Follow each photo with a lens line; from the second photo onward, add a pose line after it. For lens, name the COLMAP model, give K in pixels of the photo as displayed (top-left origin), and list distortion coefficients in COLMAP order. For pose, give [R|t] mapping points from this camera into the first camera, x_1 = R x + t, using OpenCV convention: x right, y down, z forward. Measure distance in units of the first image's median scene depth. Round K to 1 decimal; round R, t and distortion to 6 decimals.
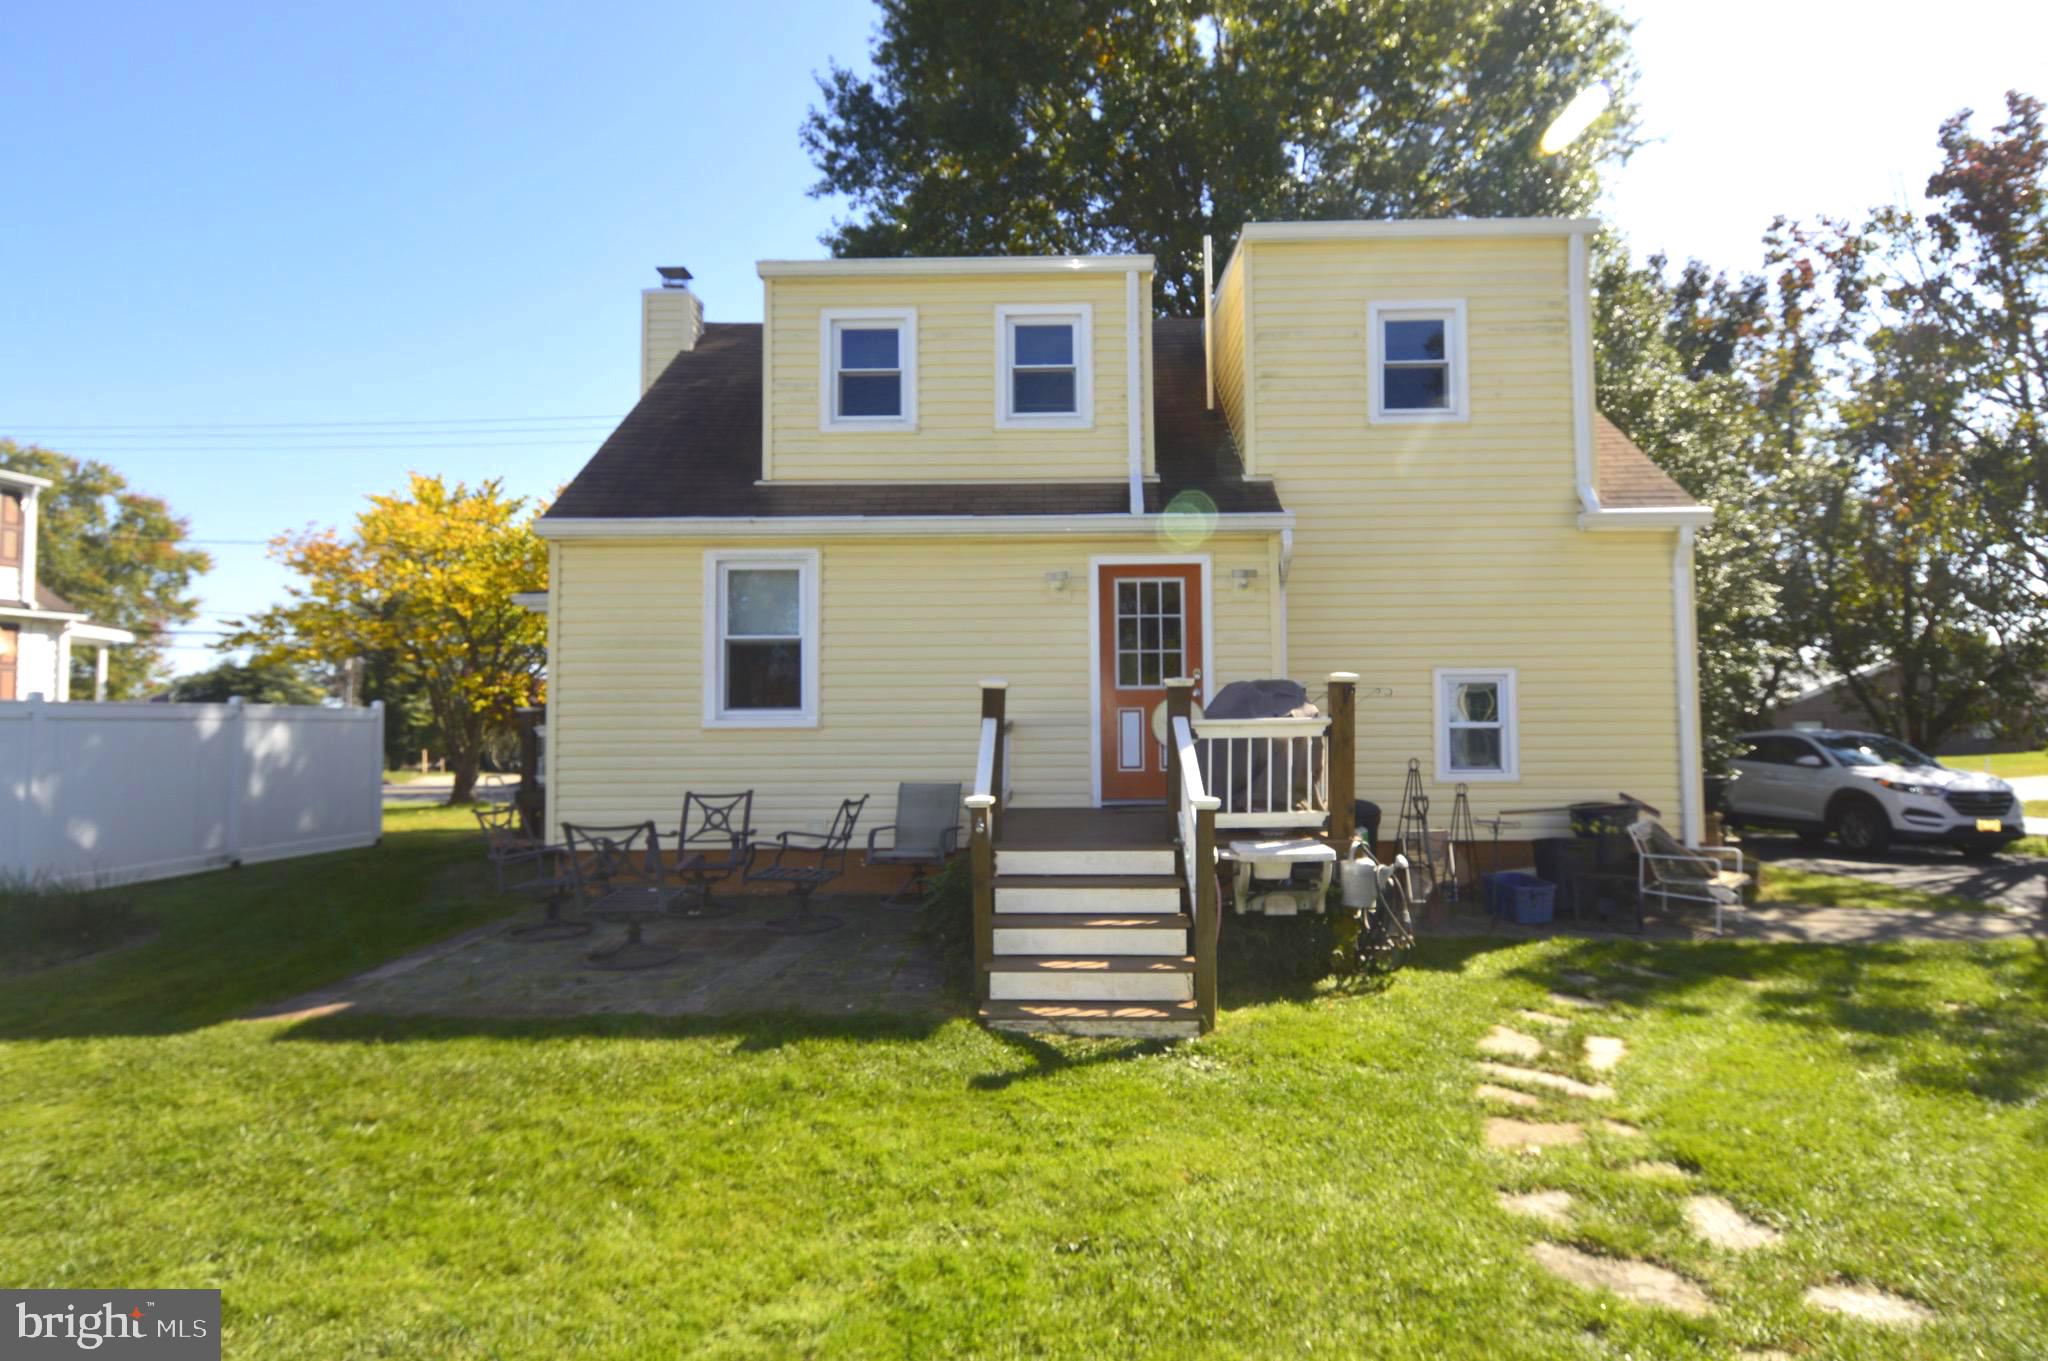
lens RADIAL K [[1106.1, 0, 1038.8], [0, 1106.1, 659.8], [0, 0, 1]] dist [0.010435, -0.019885]
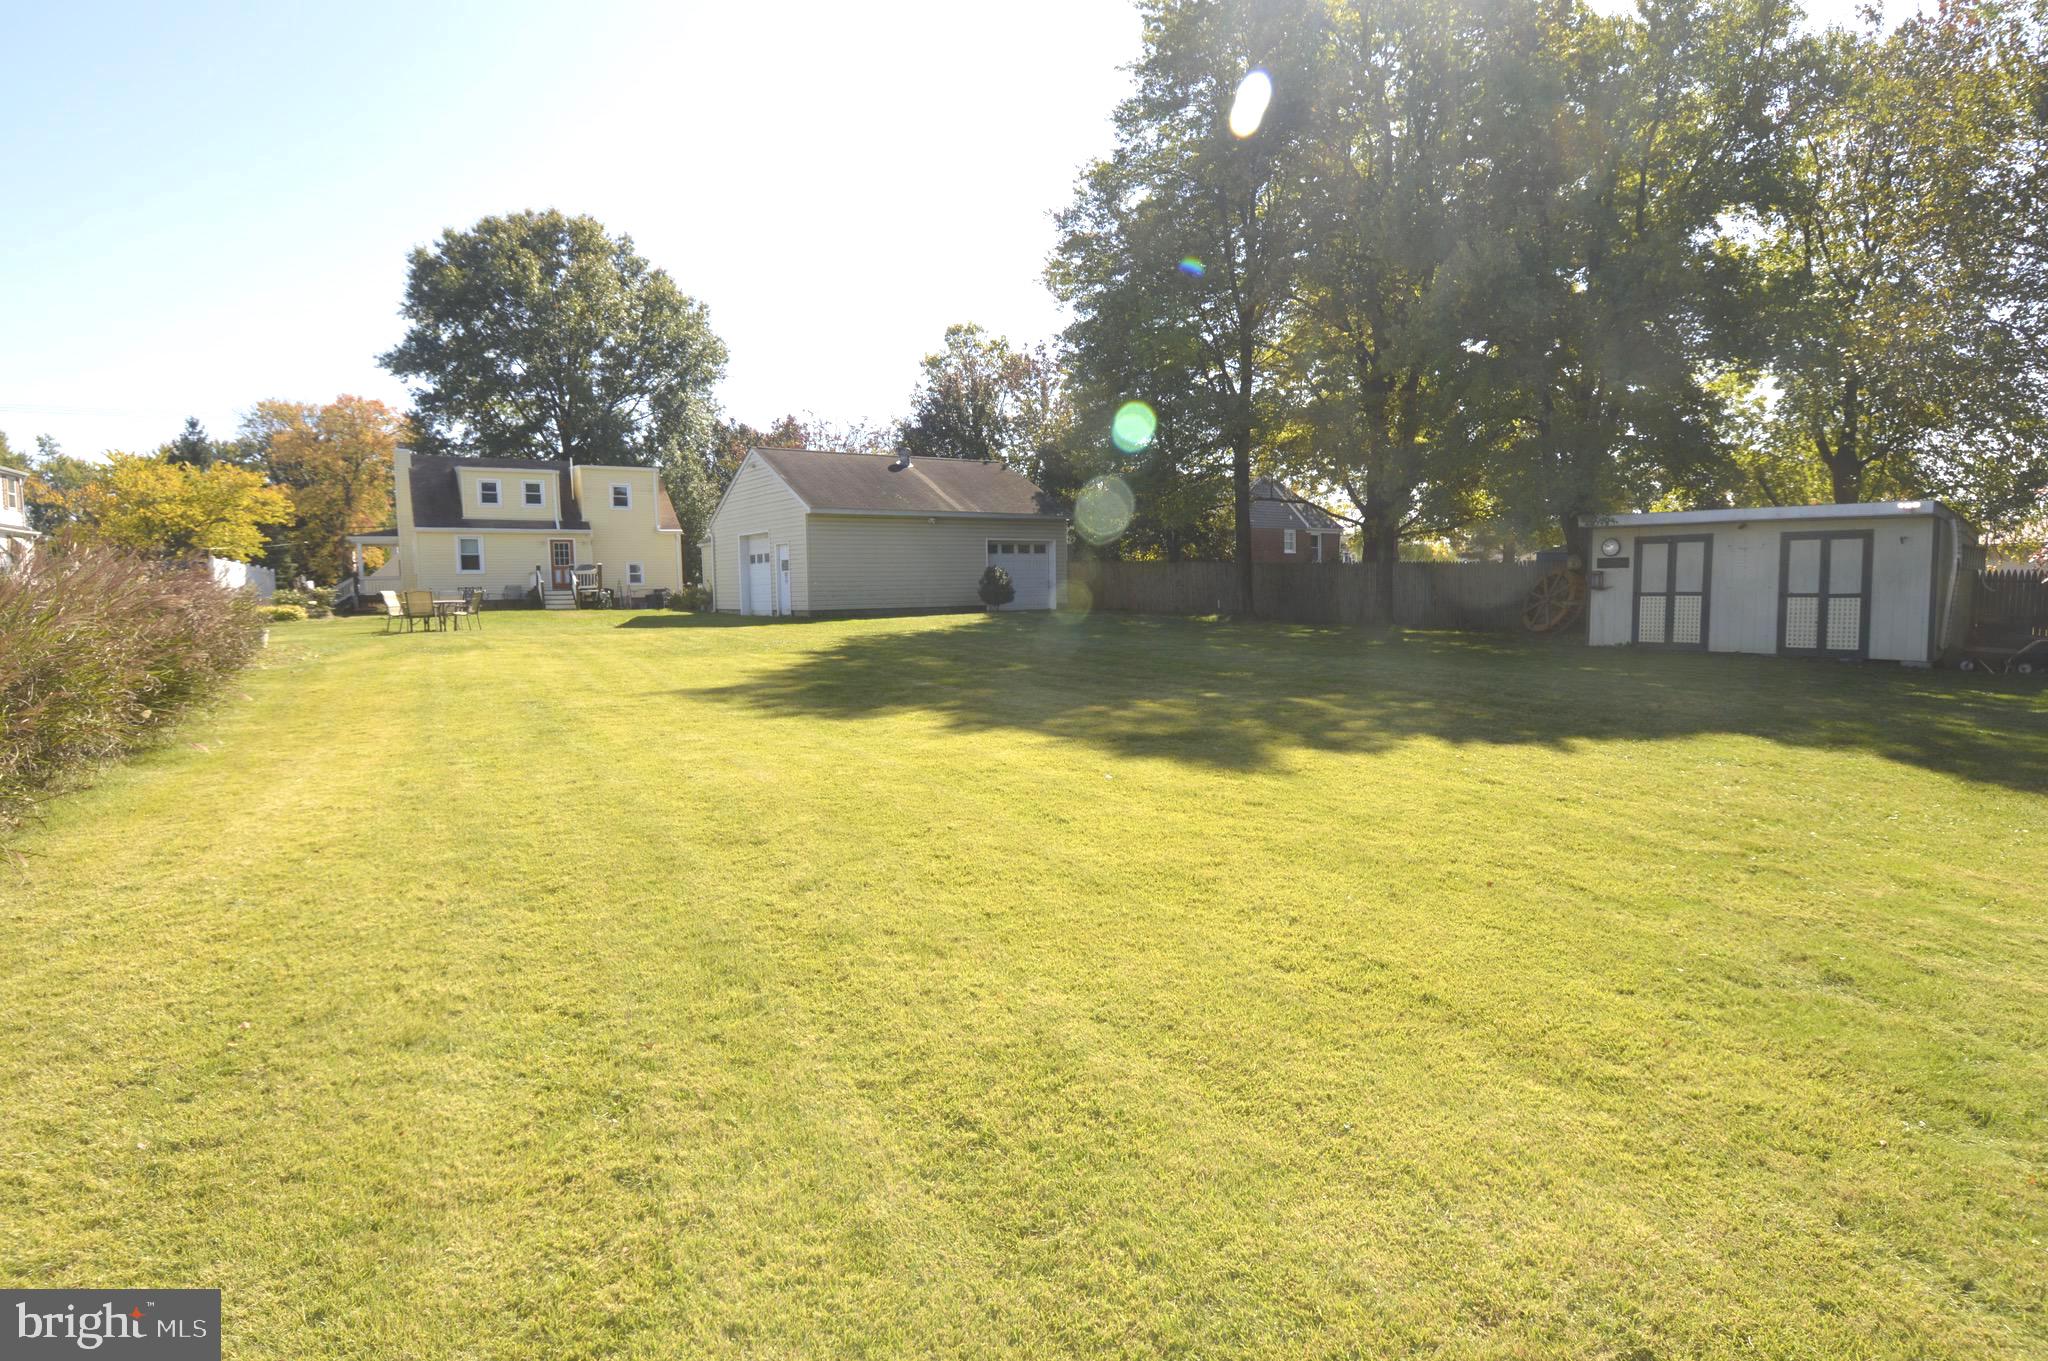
lens RADIAL K [[1137.6, 0, 1082.8], [0, 1137.6, 701.4], [0, 0, 1]] dist [-0.007404, -0.004403]
pose [[0.836007, -0.058758, 0.545564, -0.728122], [-0.020224, 0.990275, 0.137646, -0.114366], [-0.548346, -0.126106, 0.826688, -4.343057]]
